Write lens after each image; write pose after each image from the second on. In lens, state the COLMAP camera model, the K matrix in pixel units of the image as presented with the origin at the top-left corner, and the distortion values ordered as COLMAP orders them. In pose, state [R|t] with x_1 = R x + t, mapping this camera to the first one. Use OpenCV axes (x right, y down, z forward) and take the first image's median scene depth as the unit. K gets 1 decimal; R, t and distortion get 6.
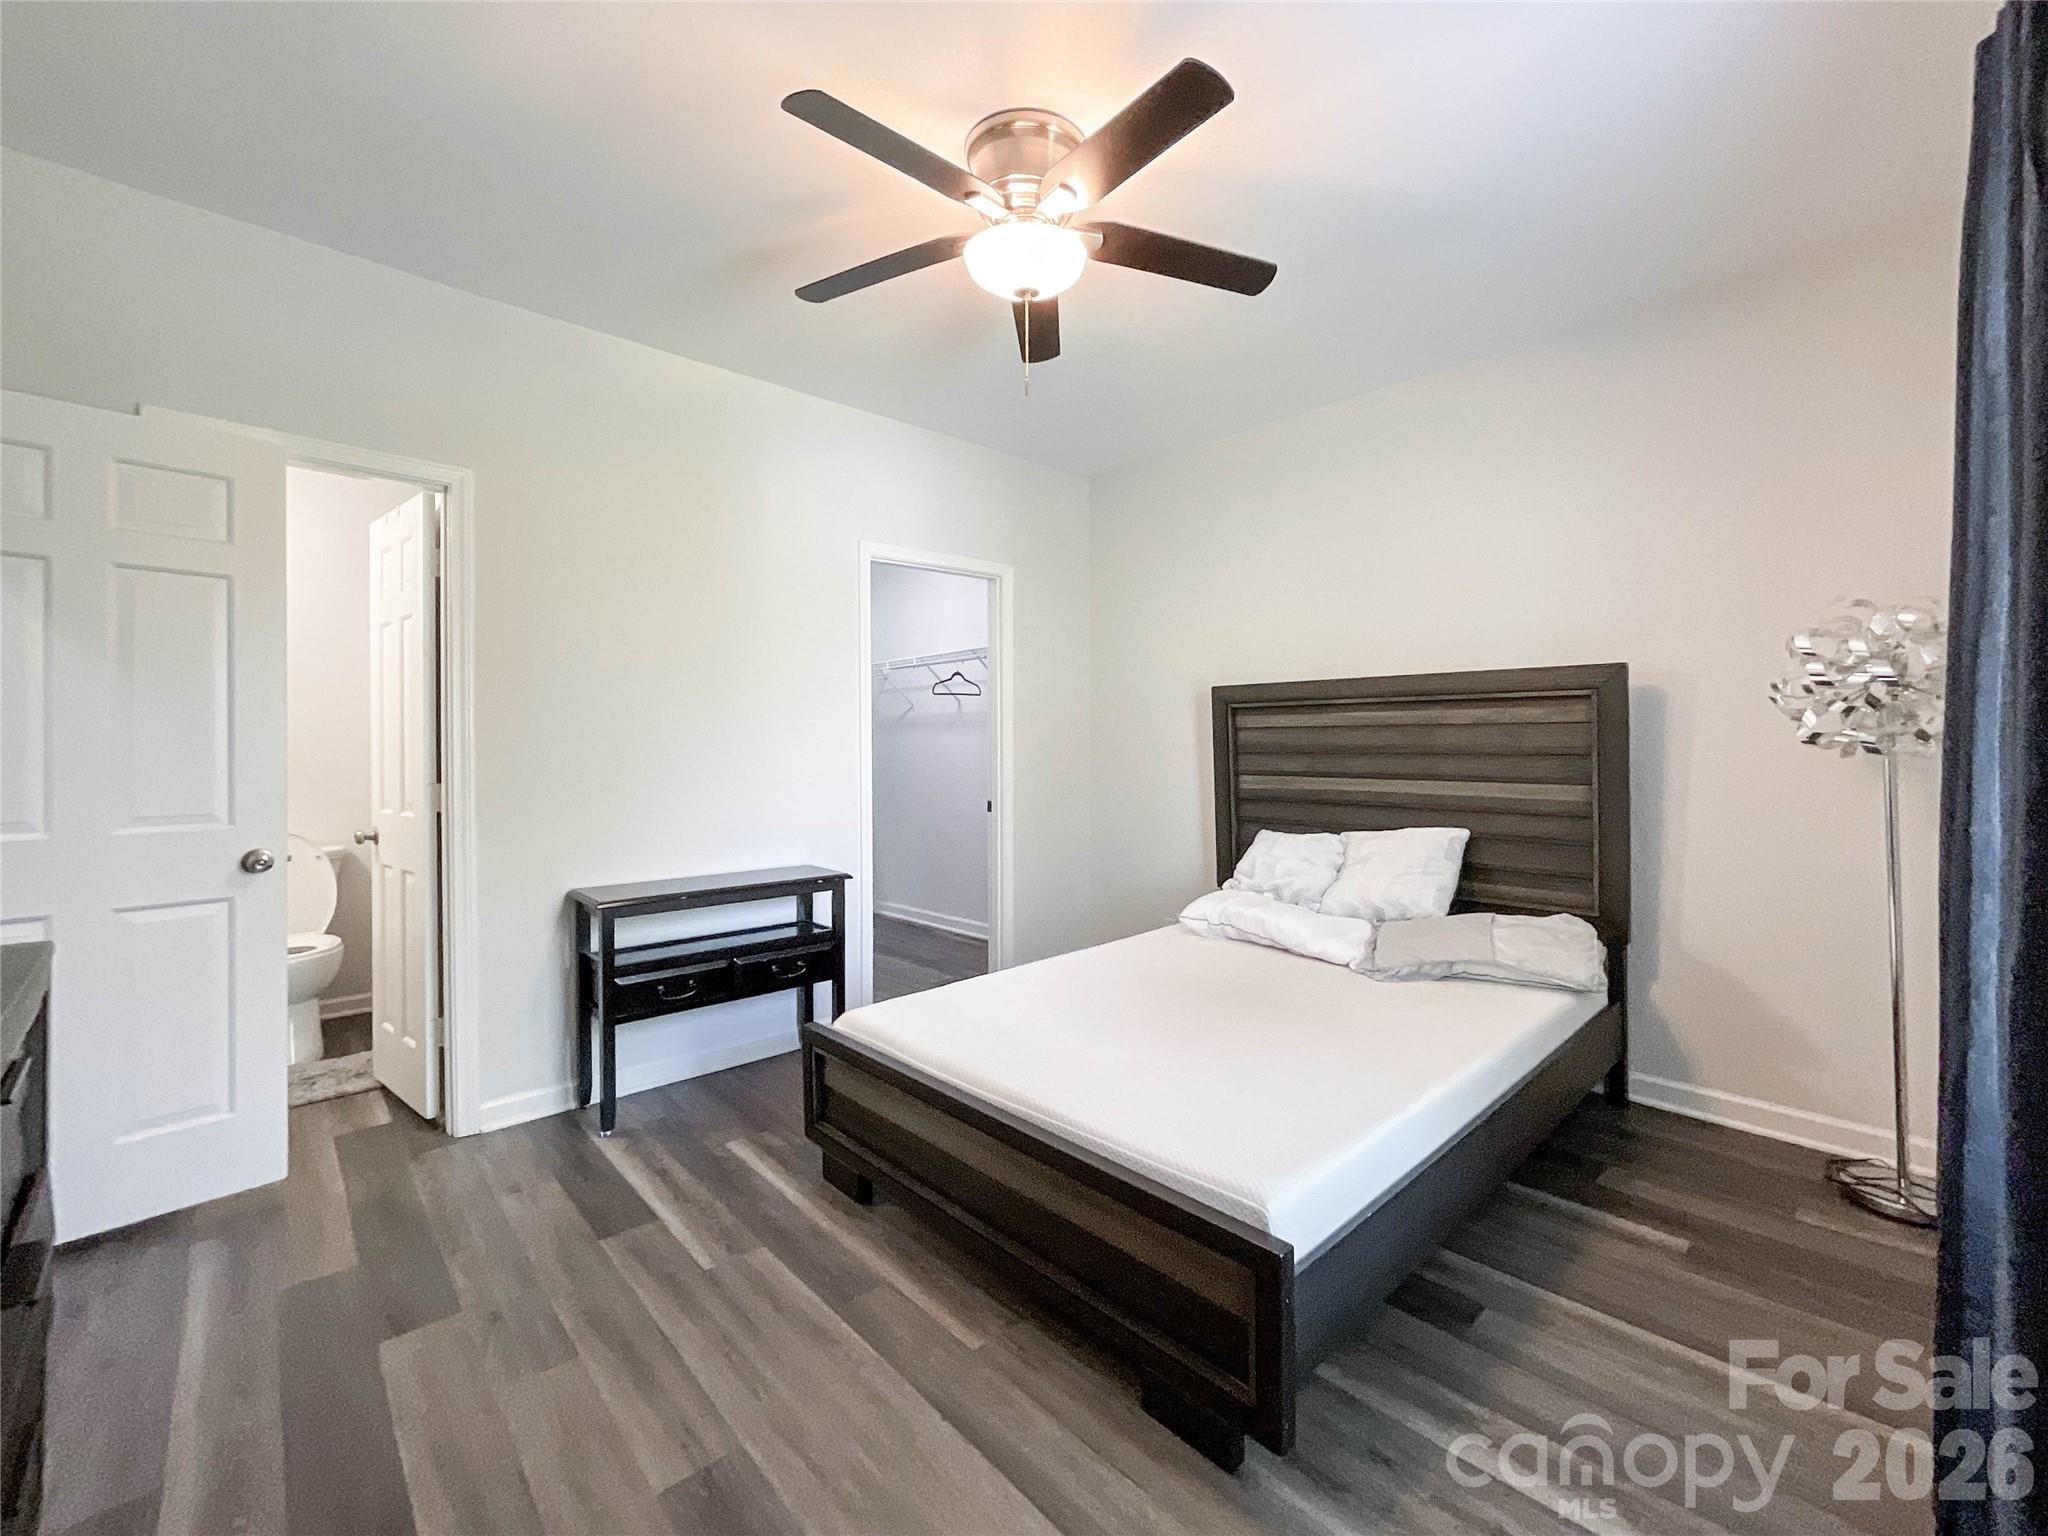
lens RADIAL K [[847.5, 0, 1033.2], [0, 847.5, 756.9], [0, 0, 1]] dist [0.000235, 0.000148]
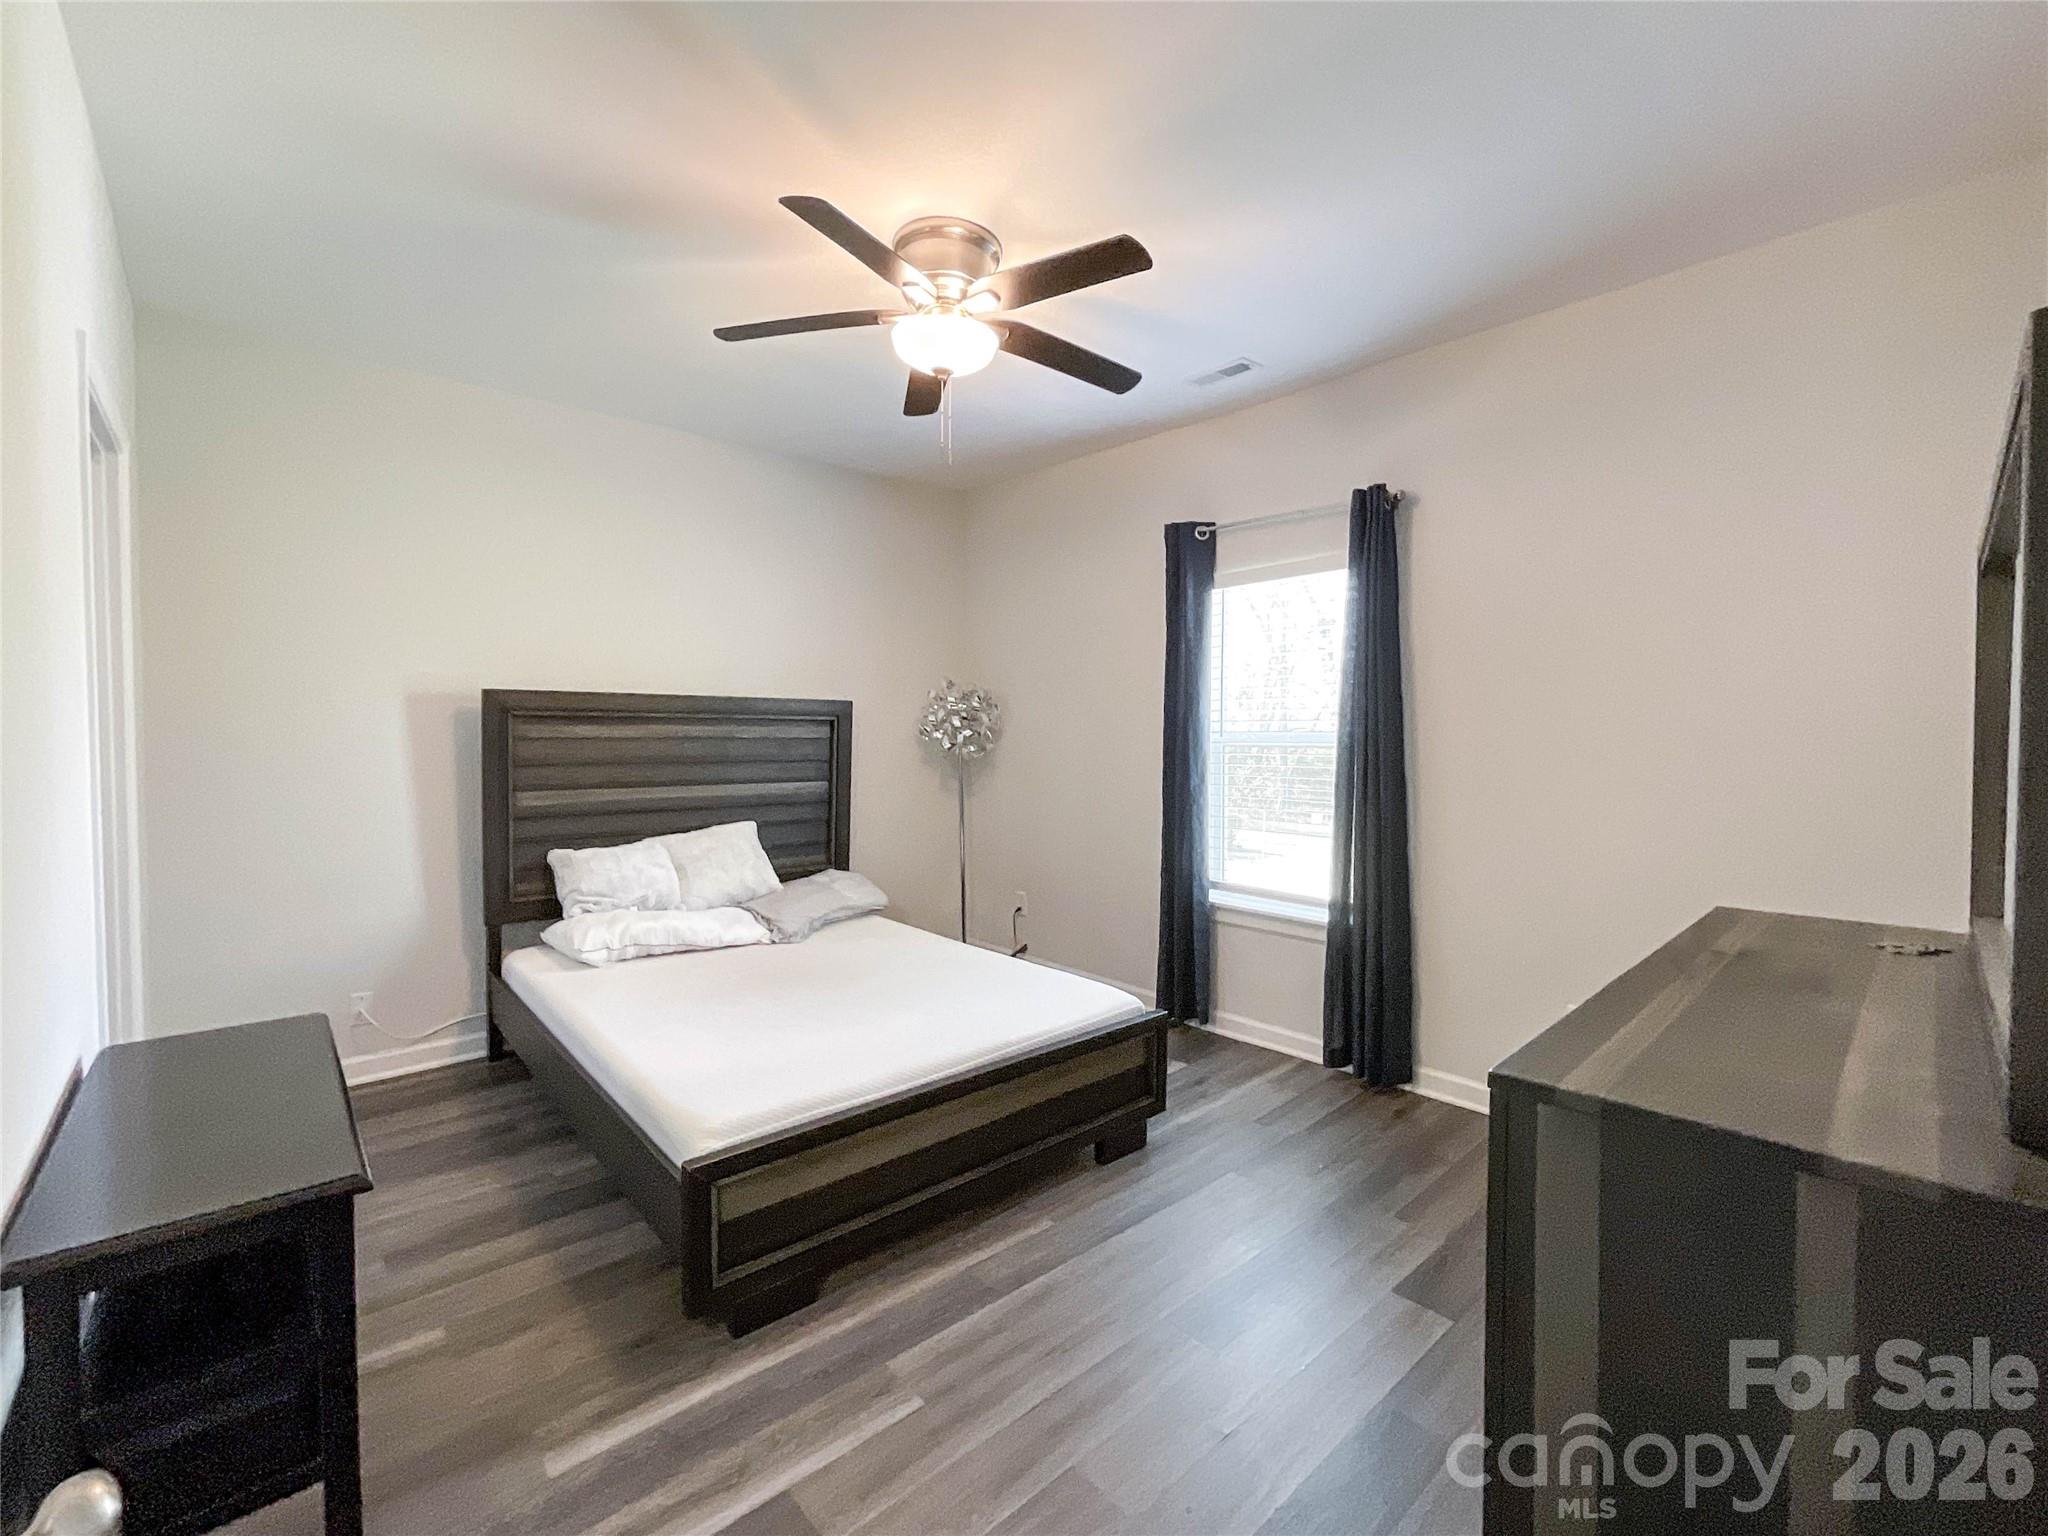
lens RADIAL K [[869.2, 0, 1024.0], [0, 869.2, 768.0], [0, 0, 1]] dist [-0.034420, -0.000026]
pose [[0.012451, -0.029175, 0.999497, -0.861292], [0.013674, 0.999486, 0.029004, -0.028470], [-0.999829, 0.013306, 0.012844, 0.633834]]
